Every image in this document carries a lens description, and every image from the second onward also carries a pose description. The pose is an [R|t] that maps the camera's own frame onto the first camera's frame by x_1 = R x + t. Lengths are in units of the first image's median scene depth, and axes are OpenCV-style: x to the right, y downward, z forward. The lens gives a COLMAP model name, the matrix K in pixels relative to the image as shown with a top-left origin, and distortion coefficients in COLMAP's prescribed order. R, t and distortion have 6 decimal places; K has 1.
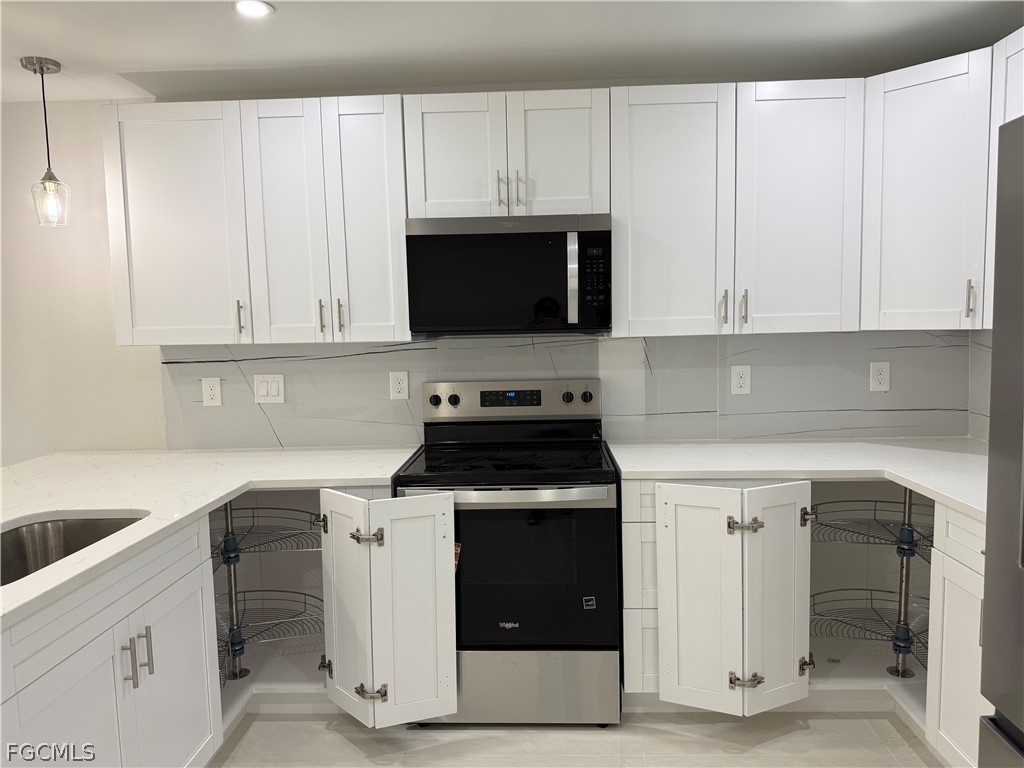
lens RADIAL K [[718.5, 0, 517.7], [0, 718.5, 386.5], [0, 0, 1]] dist [0.081342, -0.092309]
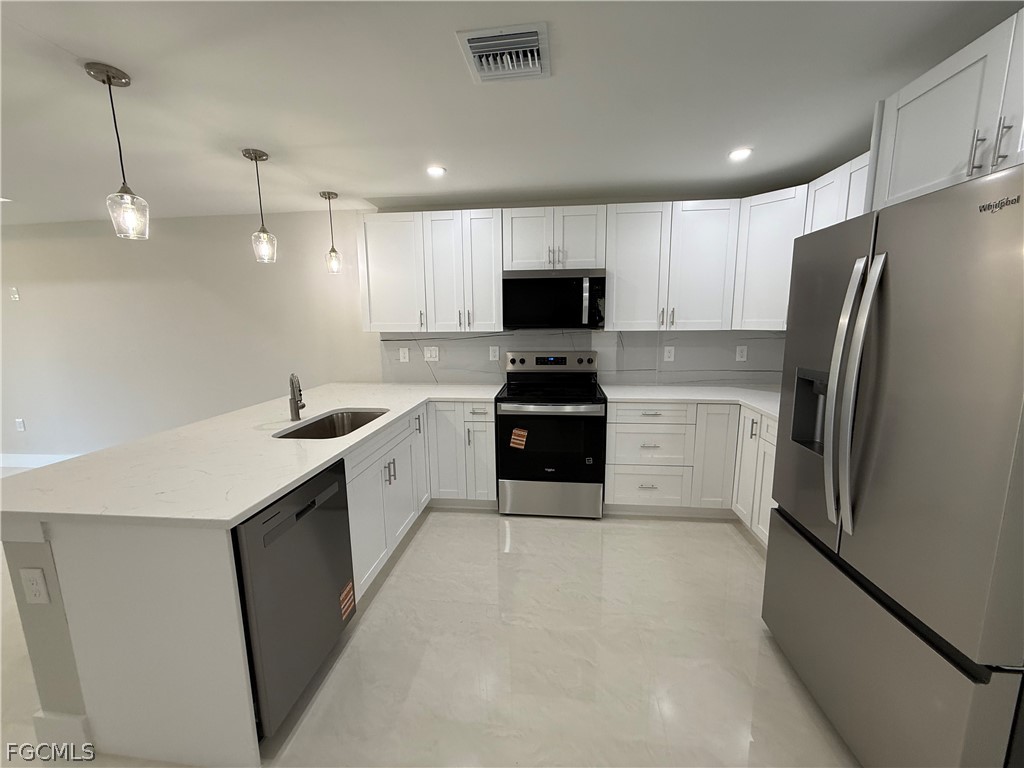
lens RADIAL K [[407.5, 0, 512.4], [0, 407.5, 381.2], [0, 0, 1]] dist [-0.000633, -0.000004]
pose [[0.997459, 0.022813, -0.067494, -0.042924], [-0.018283, 0.997586, 0.066990, -0.001386], [0.068859, -0.065585, 0.995468, -0.145381]]
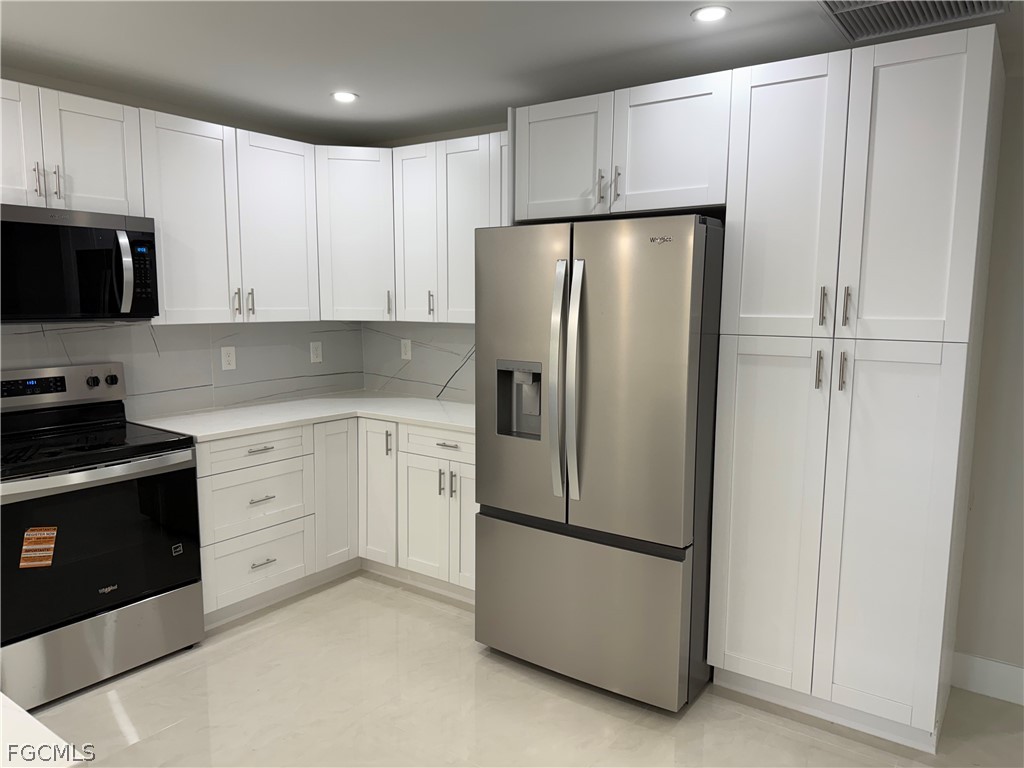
lens RADIAL K [[715.9, 0, 512.0], [0, 715.9, 384.0], [0, 0, 1]] dist [0.135746, -0.225692]
pose [[0.550062, -0.073163, 0.831913, -0.525278], [0.050898, 0.997240, 0.054048, -0.008484], [-0.833572, 0.012613, 0.552267, -0.114110]]
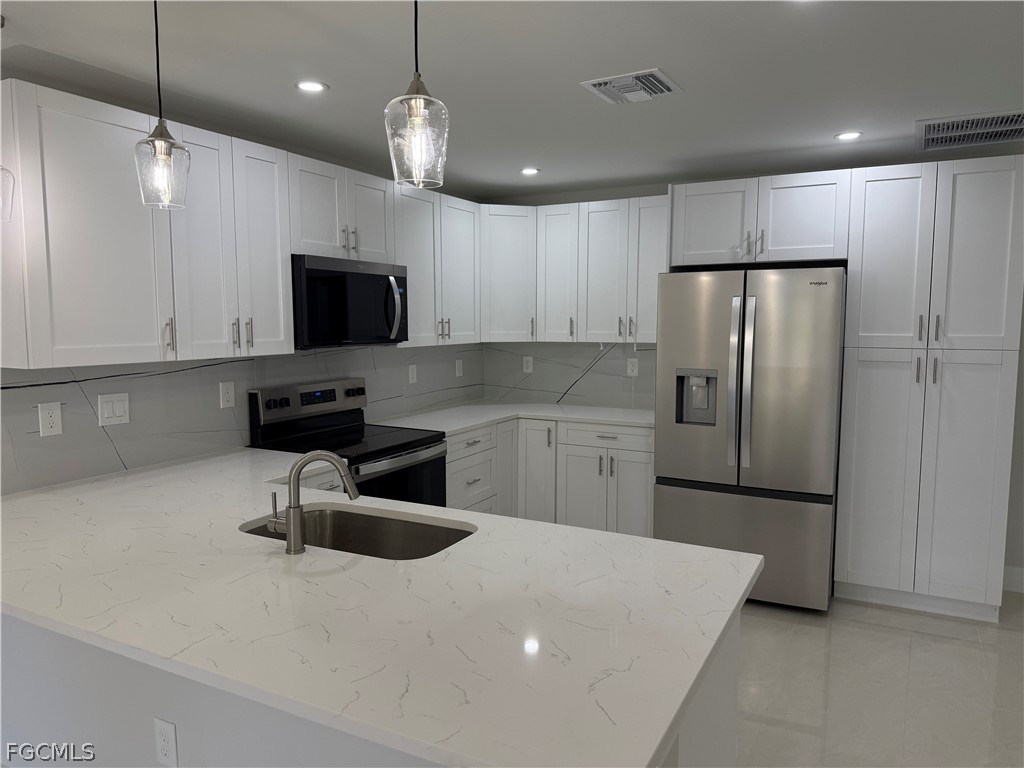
lens RADIAL K [[715.9, 0, 512.0], [0, 715.9, 384.0], [0, 0, 1]] dist [0.135746, -0.225692]
pose [[0.437284, -0.062959, 0.897117, -1.098757], [0.067916, 0.997010, 0.036865, -0.033112], [-0.896755, 0.044808, 0.440252, 0.144106]]
